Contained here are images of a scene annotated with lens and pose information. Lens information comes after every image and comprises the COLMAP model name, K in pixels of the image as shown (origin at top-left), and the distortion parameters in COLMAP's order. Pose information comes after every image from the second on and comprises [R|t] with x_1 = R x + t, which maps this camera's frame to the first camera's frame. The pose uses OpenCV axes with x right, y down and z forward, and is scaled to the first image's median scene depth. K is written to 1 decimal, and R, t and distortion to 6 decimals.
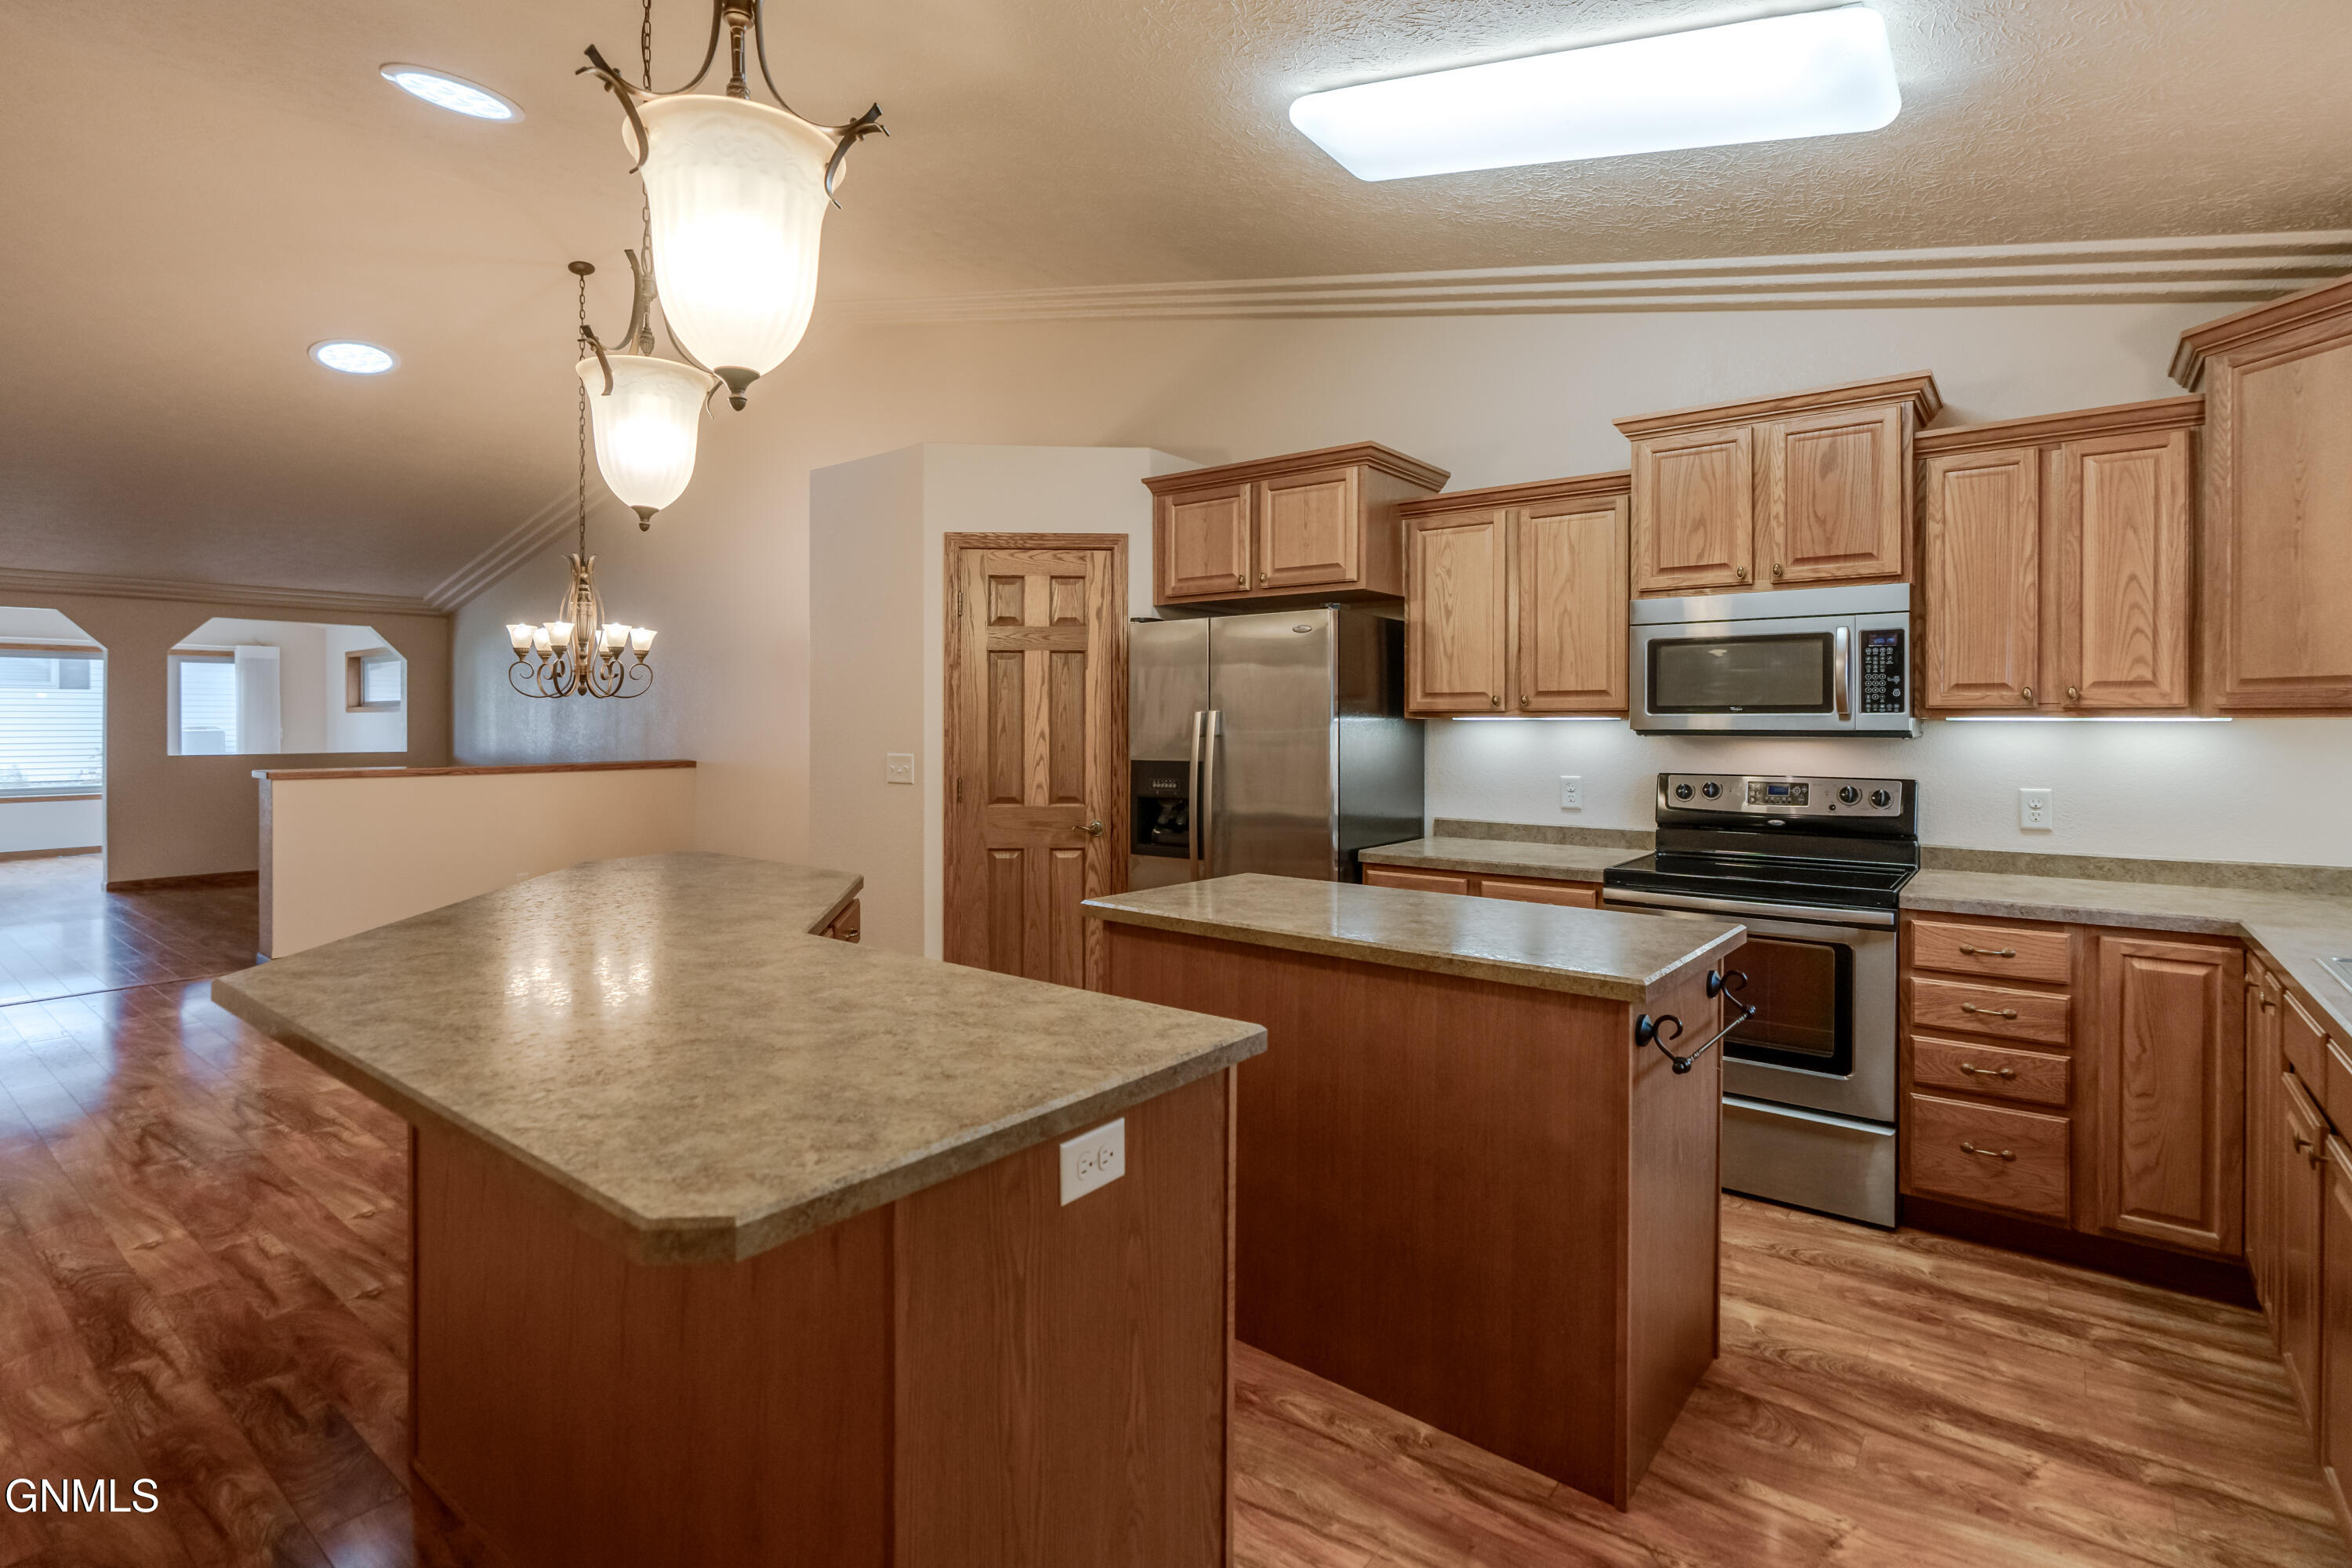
lens RADIAL K [[1146.5, 0, 1171.7], [0, 1146.5, 724.6], [0, 0, 1]] dist [-0.014047, 0.000213]
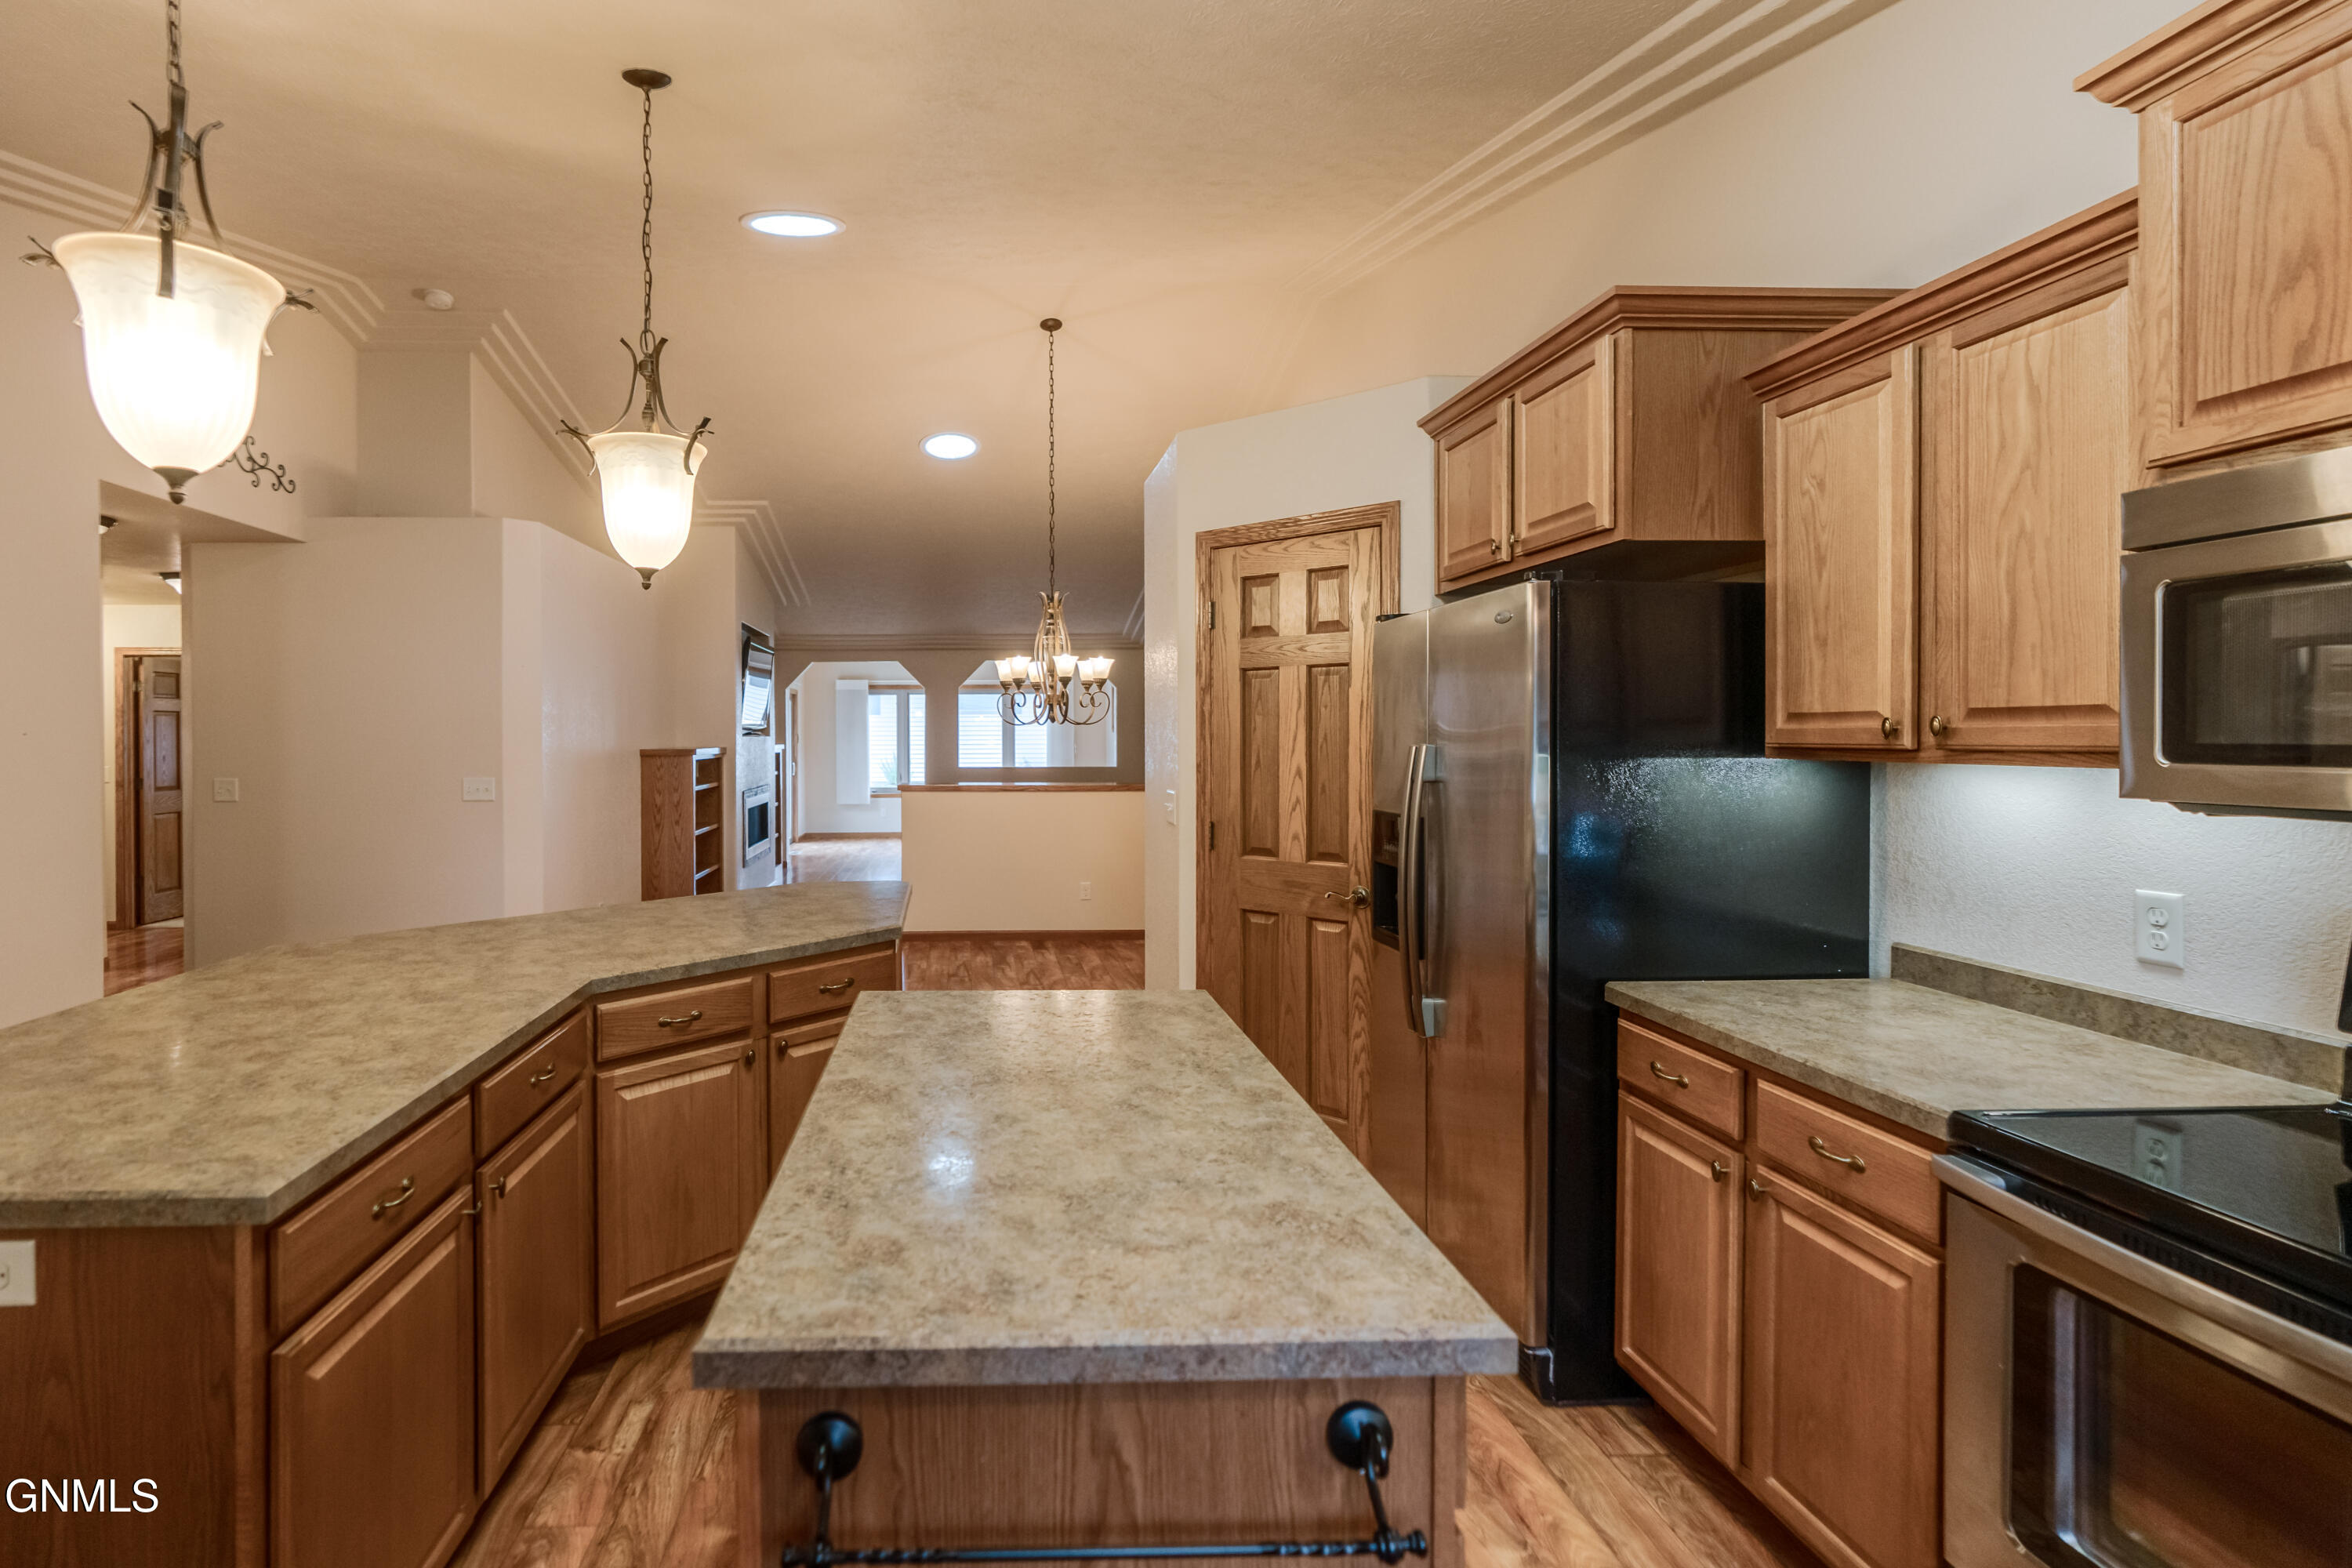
lens RADIAL K [[1212.7, 0, 1269.0], [0, 1212.7, 729.9], [0, 0, 1]] dist [-0.004586, 0.001053]
pose [[0.642481, -0.000533, -0.766302, 0.515781], [0.002906, 0.999994, 0.001740, -0.021829], [0.766296, -0.003345, 0.642479, 0.448535]]
